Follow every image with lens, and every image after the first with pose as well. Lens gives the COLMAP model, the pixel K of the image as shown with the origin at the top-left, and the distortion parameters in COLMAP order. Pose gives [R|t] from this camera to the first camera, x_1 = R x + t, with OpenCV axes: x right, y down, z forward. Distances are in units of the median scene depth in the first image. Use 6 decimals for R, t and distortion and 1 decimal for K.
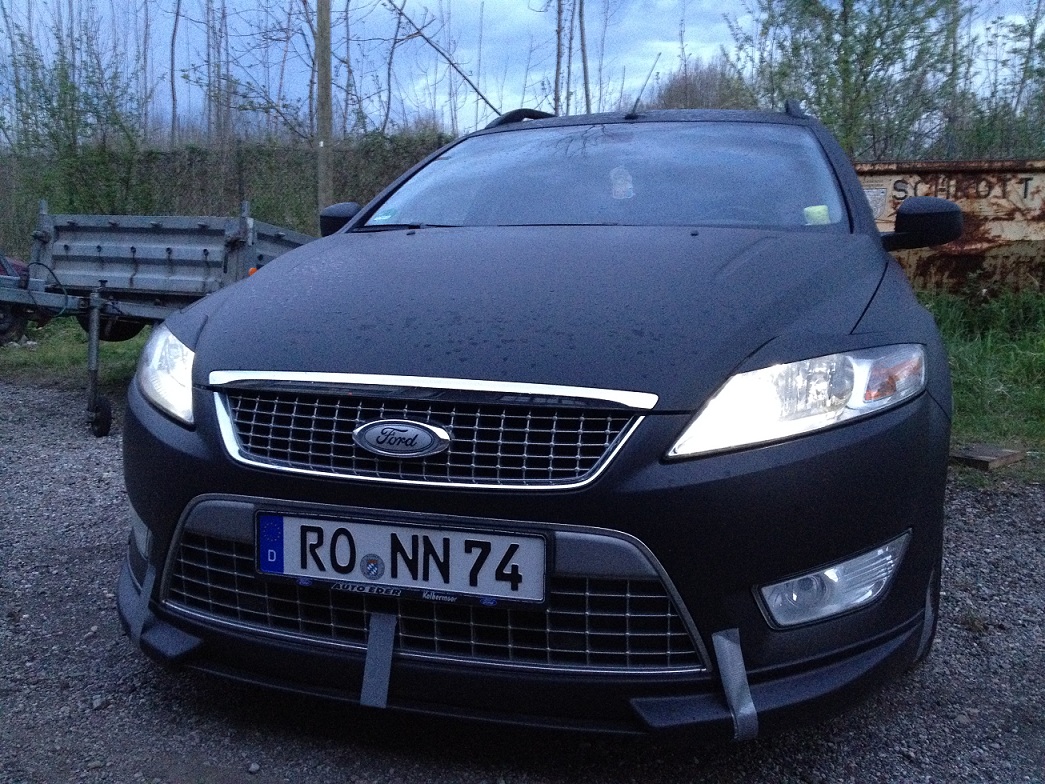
lens RADIAL K [[1015.6, 0, 525.2], [0, 1015.6, 396.5], [0, 0, 1]] dist [0.127323, -0.360416]
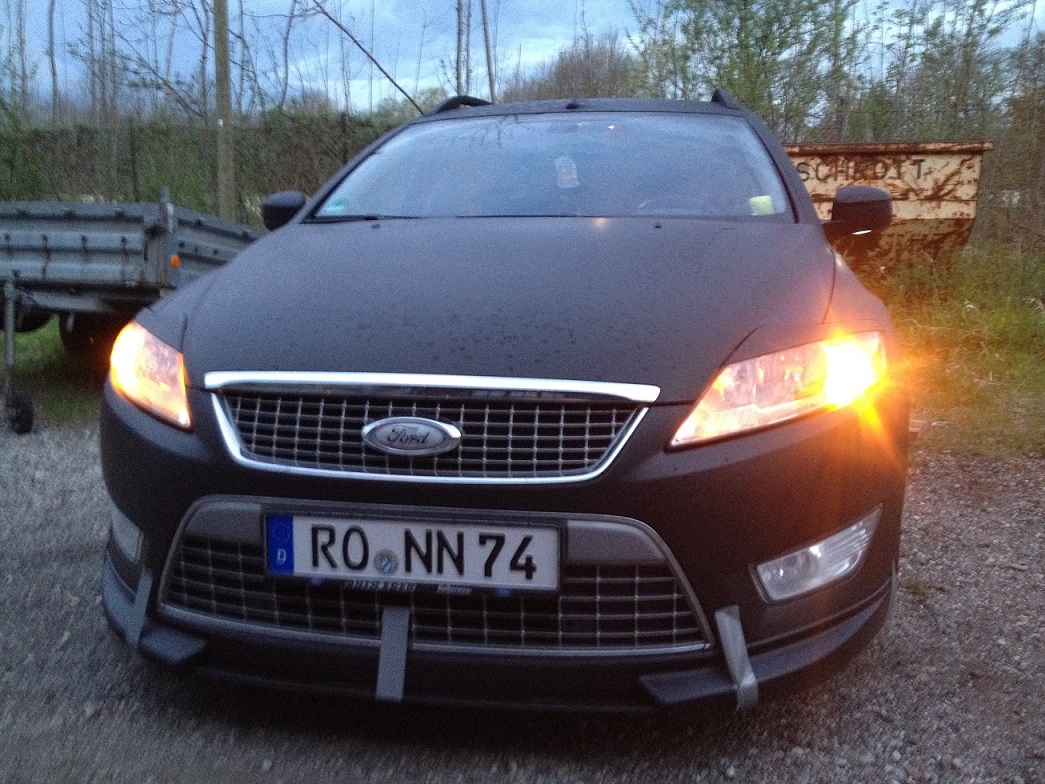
lens RADIAL K [[1032.8, 0, 495.5], [0, 1032.8, 389.0], [0, 0, 1]] dist [0.131291, -0.409518]
pose [[0.992843, -0.026443, 0.116463, -0.146057], [0.023945, 0.999453, 0.022797, -0.025659], [-0.117003, -0.019845, 0.992933, -0.034433]]
